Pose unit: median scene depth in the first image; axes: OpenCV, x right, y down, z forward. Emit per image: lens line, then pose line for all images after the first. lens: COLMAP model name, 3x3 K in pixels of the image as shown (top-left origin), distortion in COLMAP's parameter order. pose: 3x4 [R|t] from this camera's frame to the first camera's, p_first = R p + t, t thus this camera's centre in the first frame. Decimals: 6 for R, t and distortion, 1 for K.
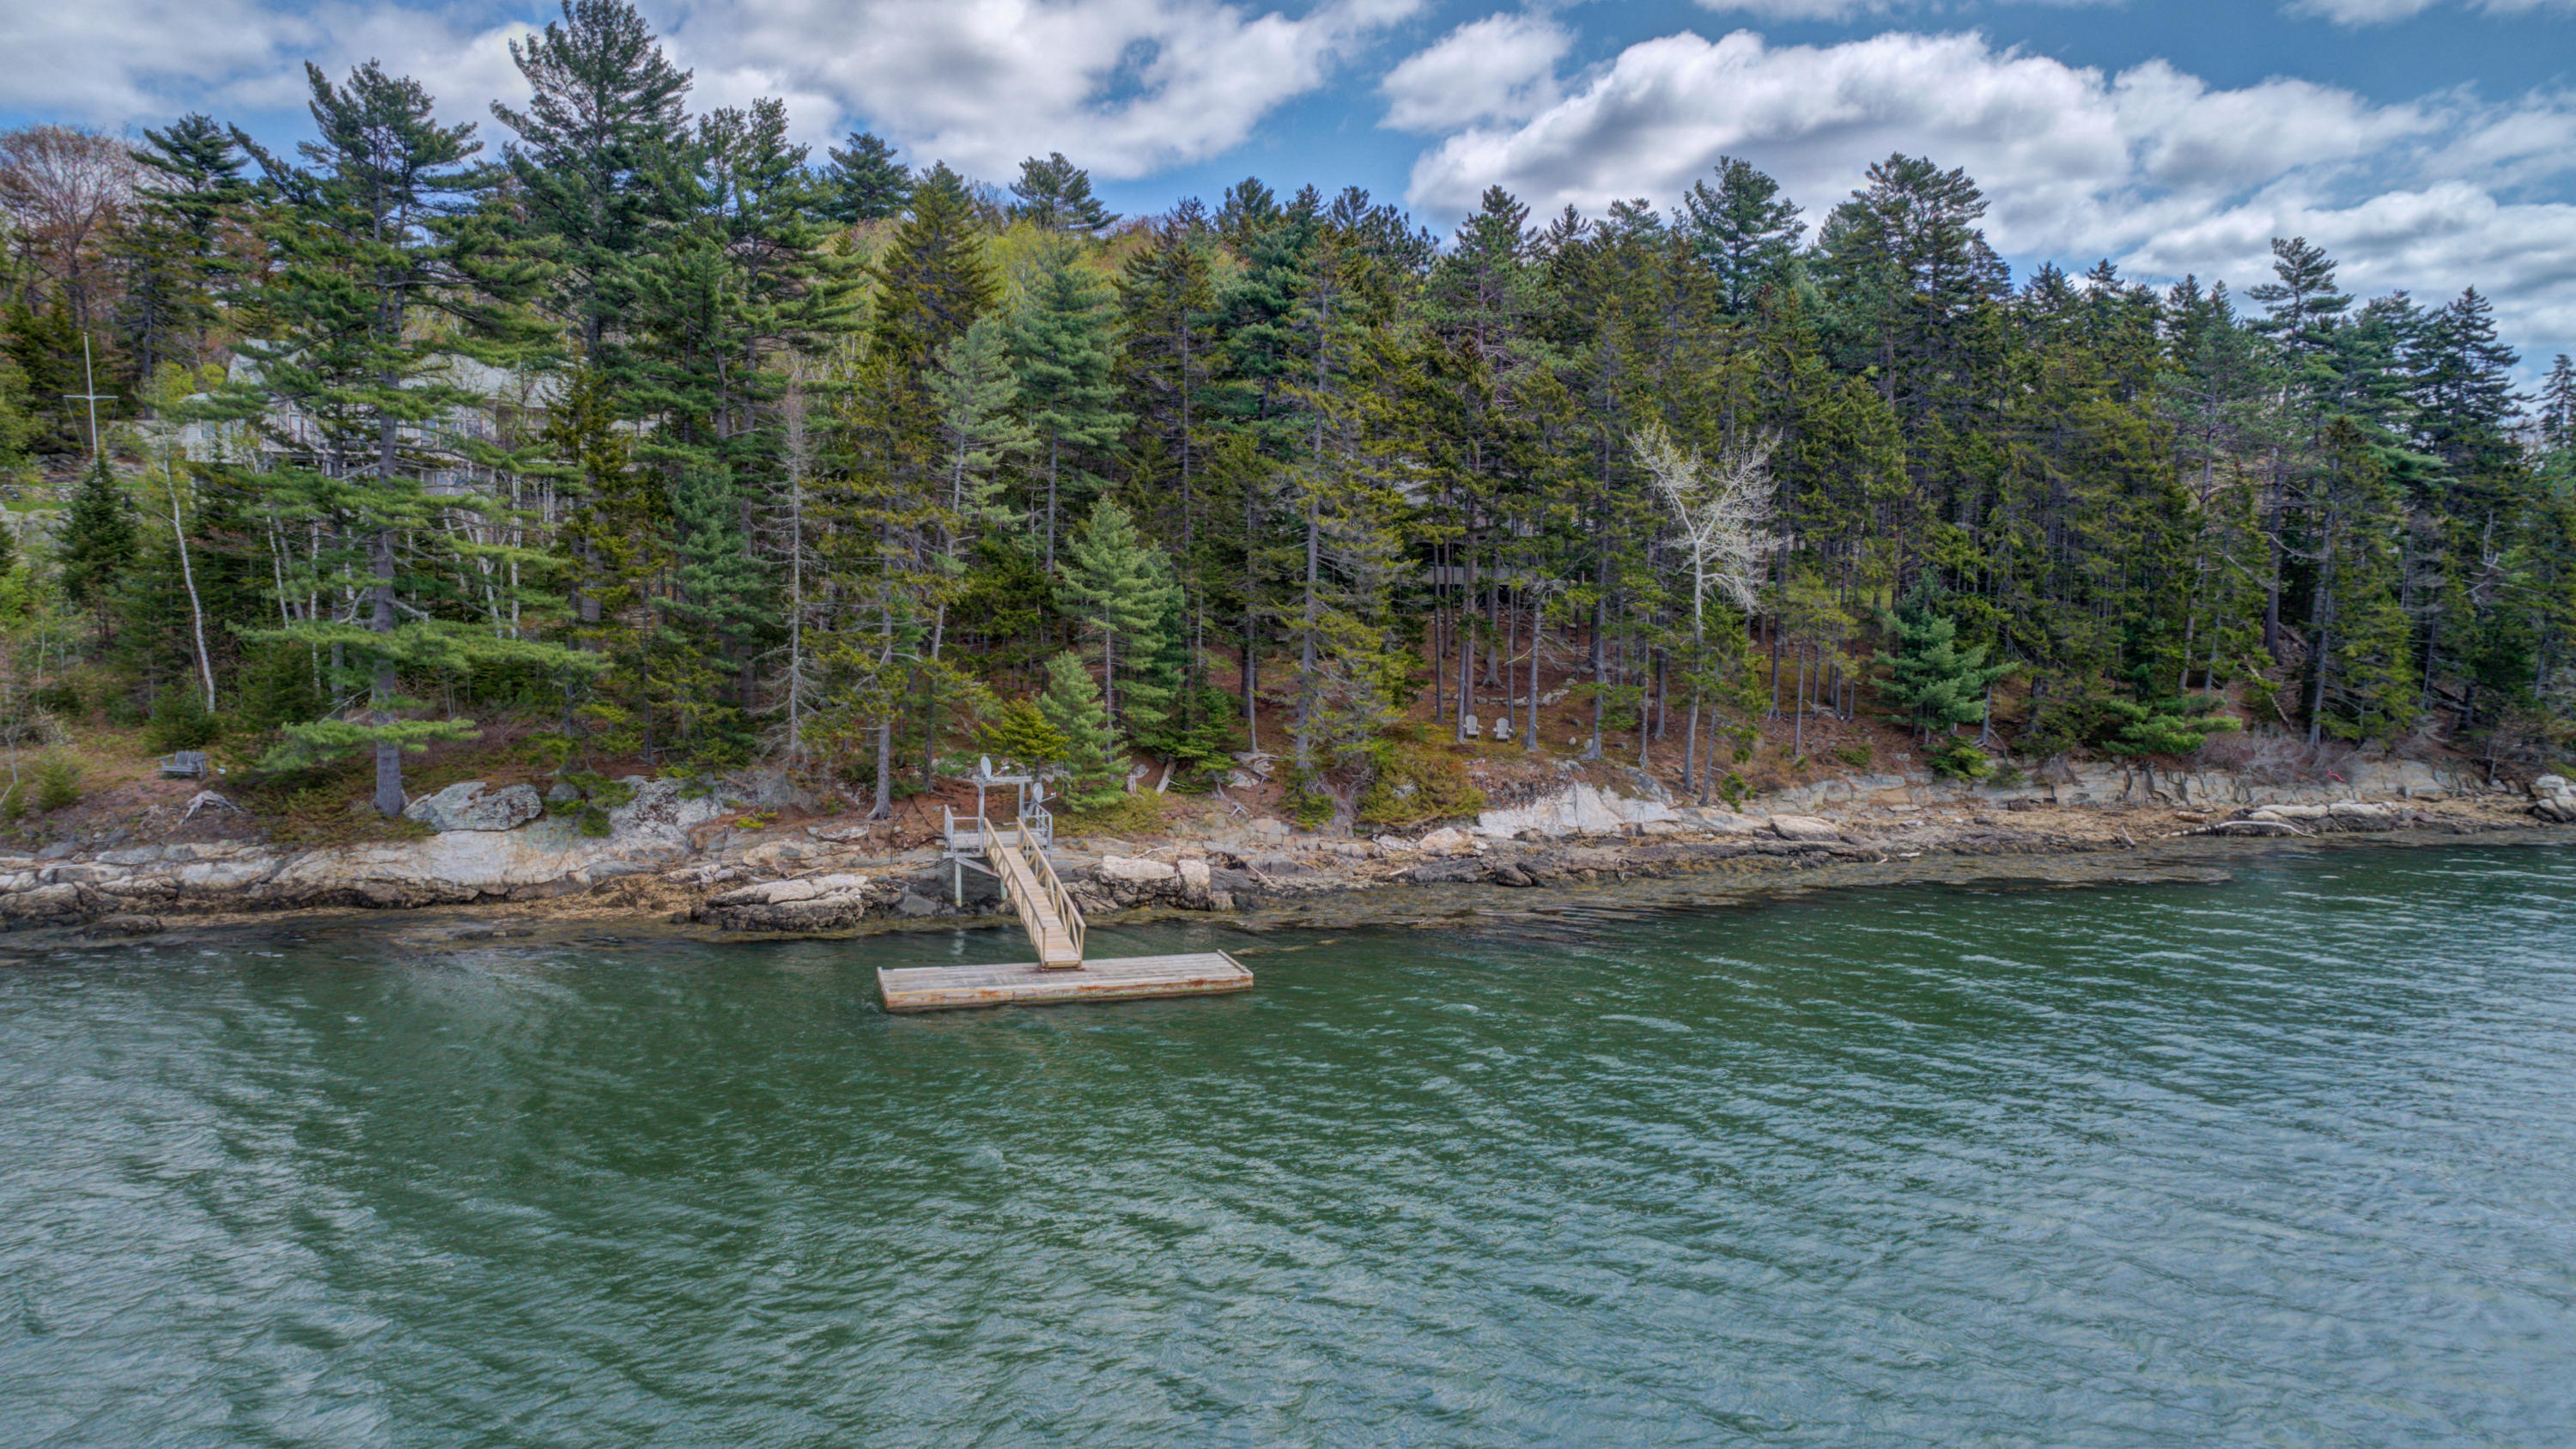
lens RADIAL K [[1679.0, 0, 1285.0], [0, 1679.0, 669.6], [0, 0, 1]] dist [-0.157666, 0.042075]
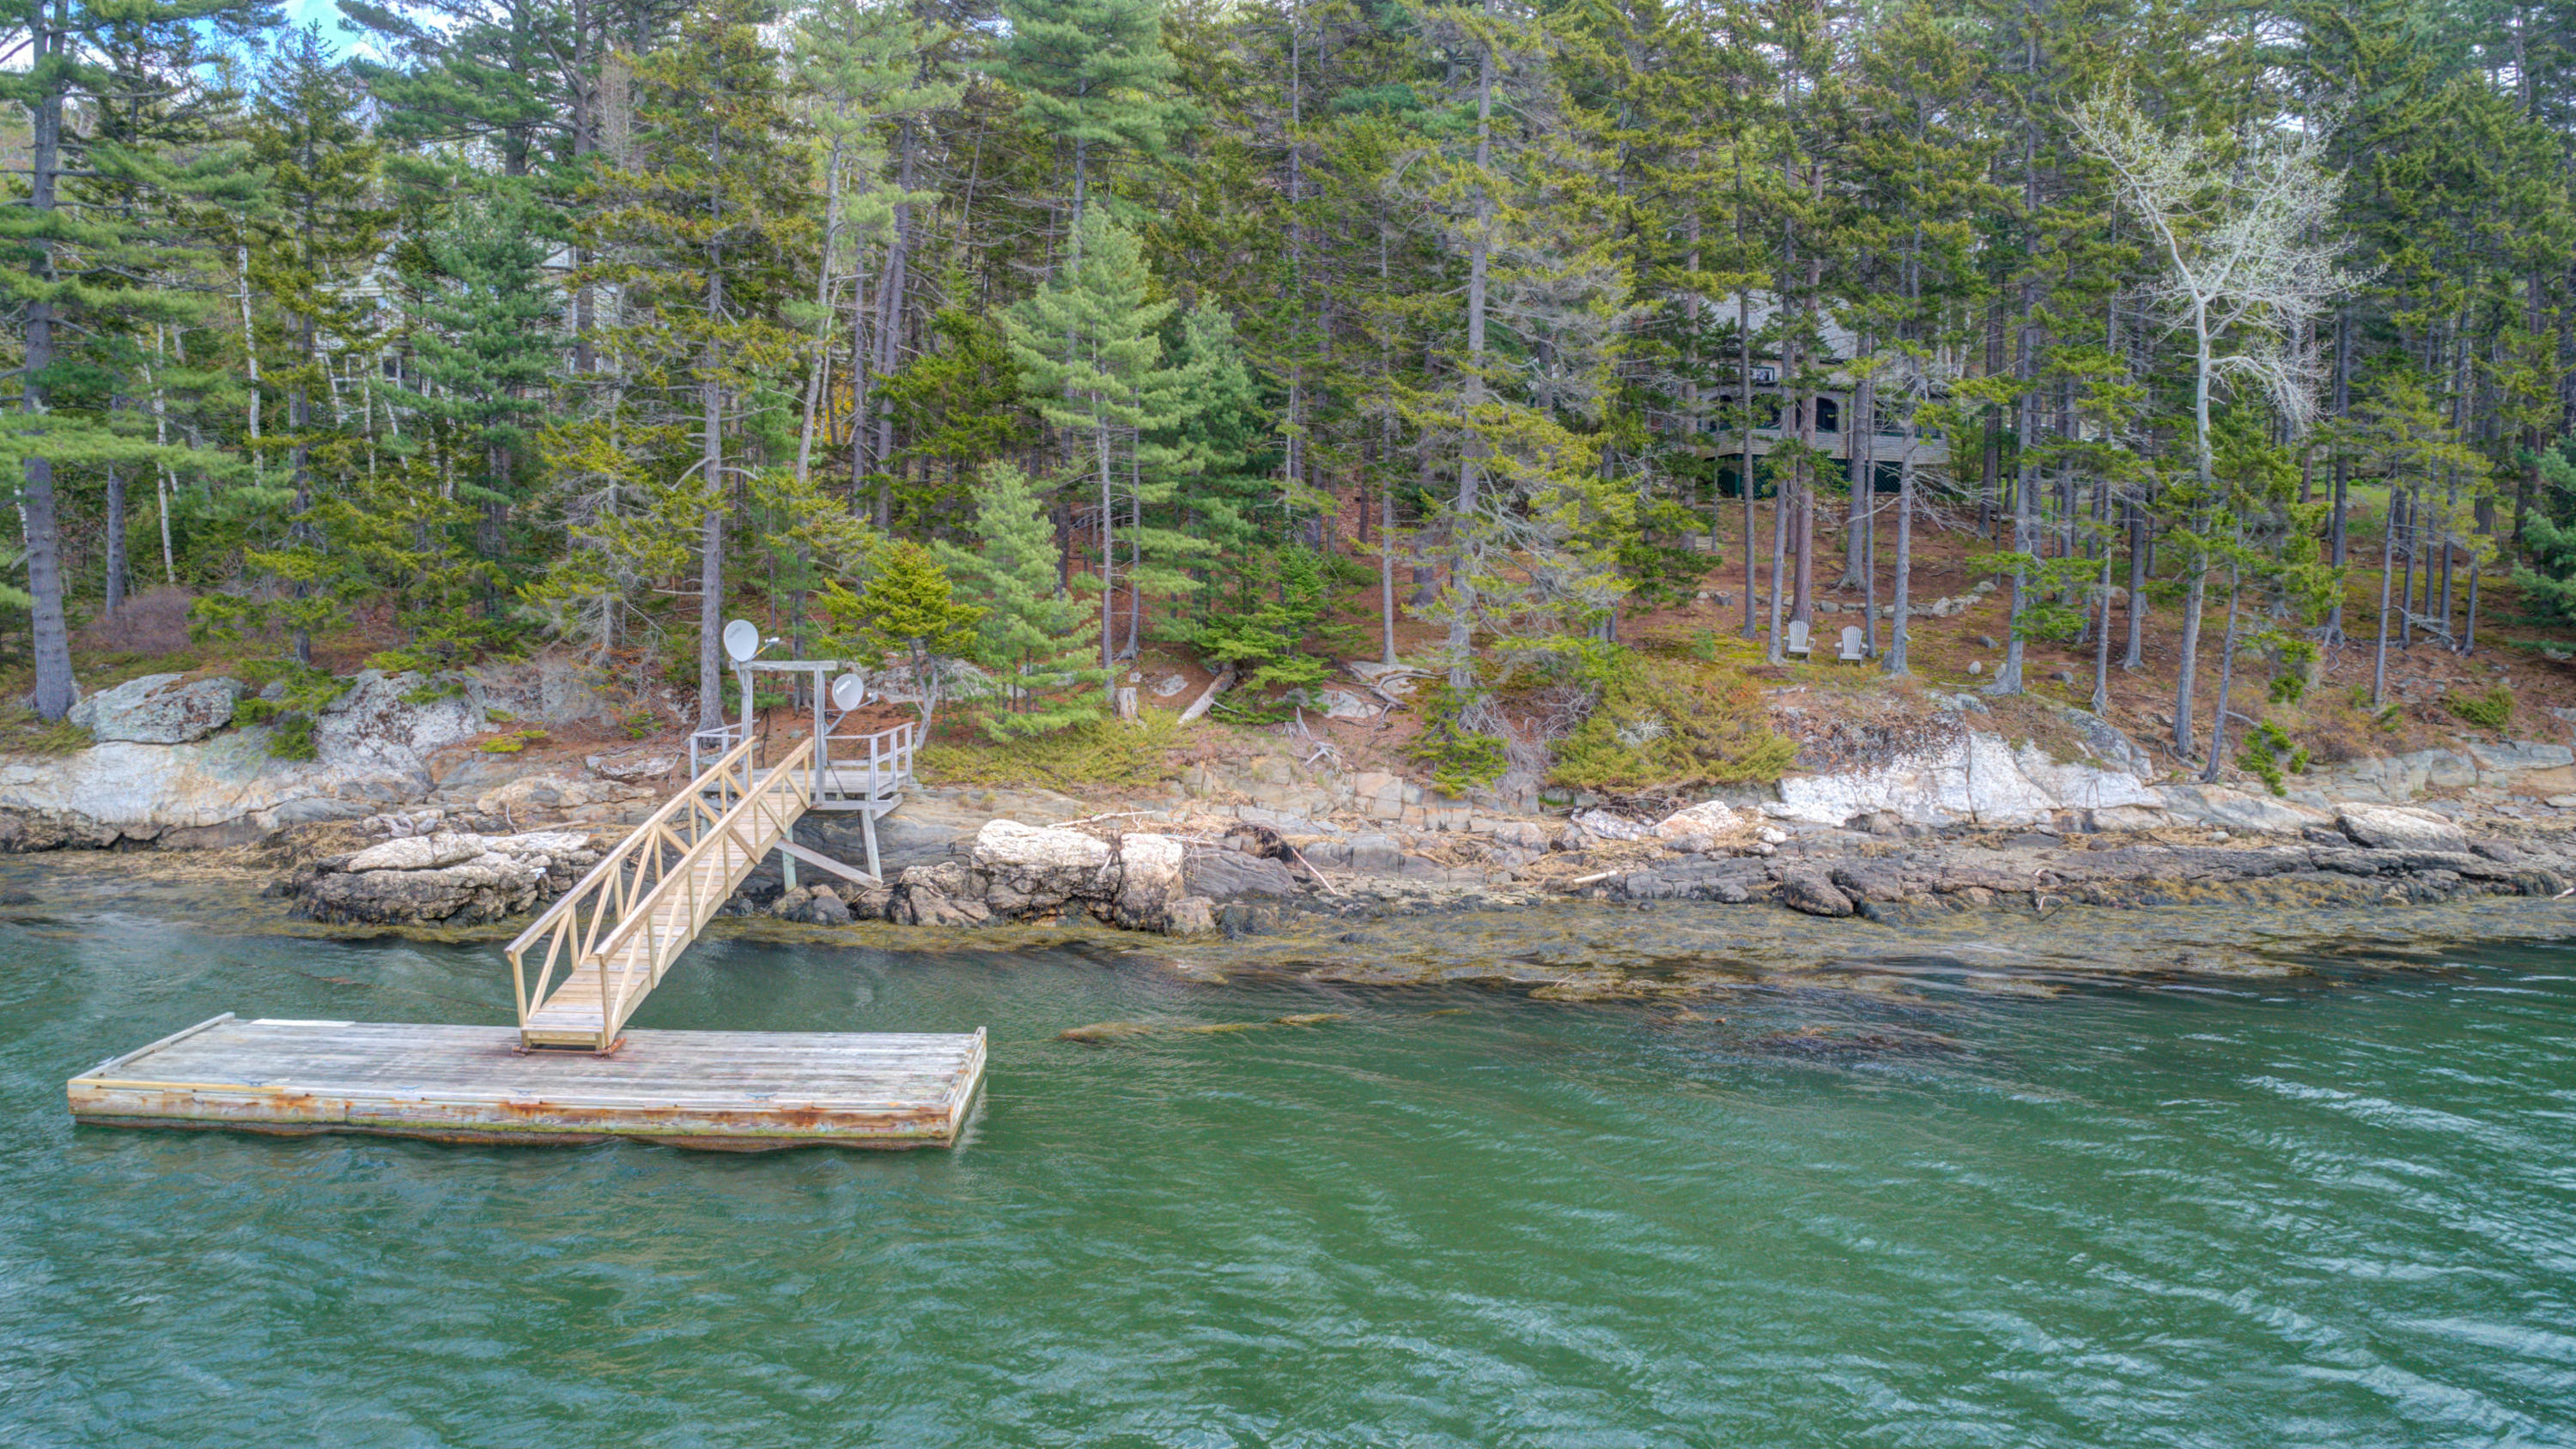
lens RADIAL K [[1678.5, 0, 1285.0], [0, 1678.5, 669.6], [0, 0, 1]] dist [-0.157666, 0.042075]
pose [[0.962616, 0.014428, -0.270485, 0.109970], [-0.015004, 0.999887, -0.000062, 0.054749], [0.270454, 0.004118, 0.962724, 0.449955]]
